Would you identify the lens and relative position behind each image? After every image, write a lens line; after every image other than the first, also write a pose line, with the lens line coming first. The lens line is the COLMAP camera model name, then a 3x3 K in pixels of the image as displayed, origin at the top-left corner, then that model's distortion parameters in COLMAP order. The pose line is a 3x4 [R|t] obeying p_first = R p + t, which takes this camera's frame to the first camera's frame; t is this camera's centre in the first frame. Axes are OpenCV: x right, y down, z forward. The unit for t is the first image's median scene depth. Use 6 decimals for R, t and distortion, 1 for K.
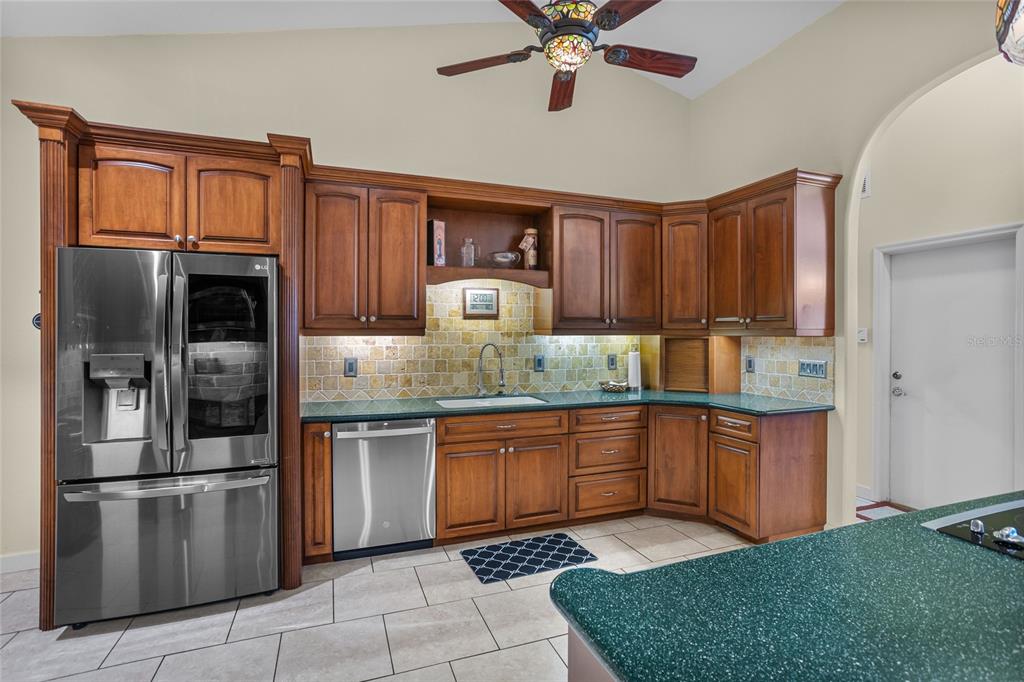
lens RADIAL K [[493.1, 0, 514.9], [0, 493.1, 337.5], [0, 0, 1]] dist [-0.052636, 0.030144]
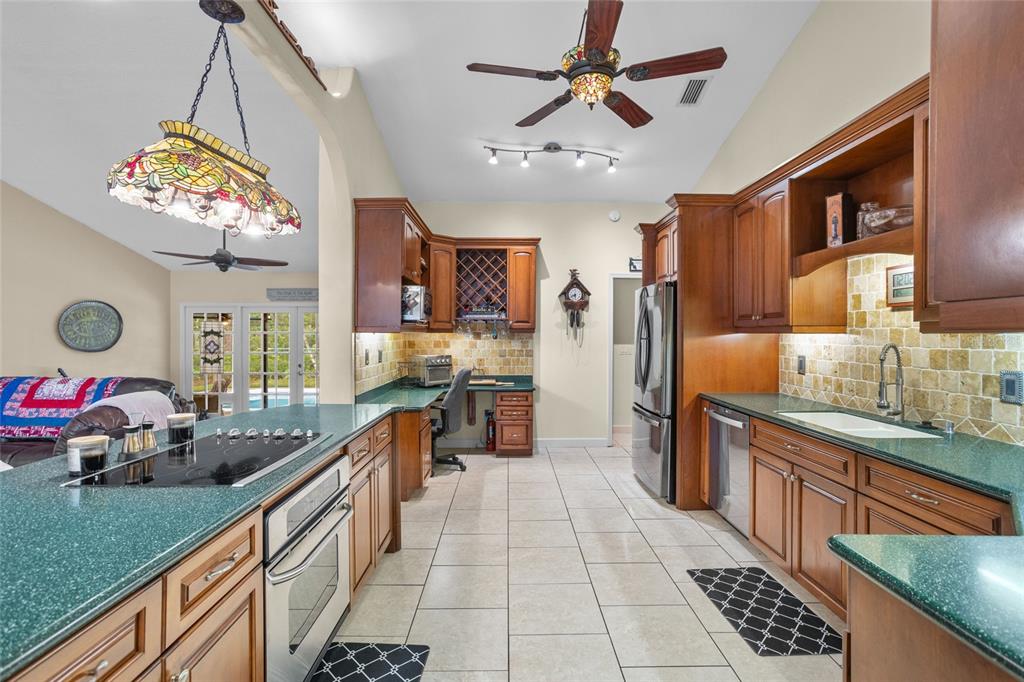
lens RADIAL K [[493.1, 0, 514.9], [0, 493.1, 337.5], [0, 0, 1]] dist [-0.052636, 0.030144]
pose [[-0.345705, 0.006940, -0.938318, 0.803842], [-0.009616, 0.999894, 0.010938, -0.001063], [0.938294, 0.012804, -0.345602, 0.782018]]
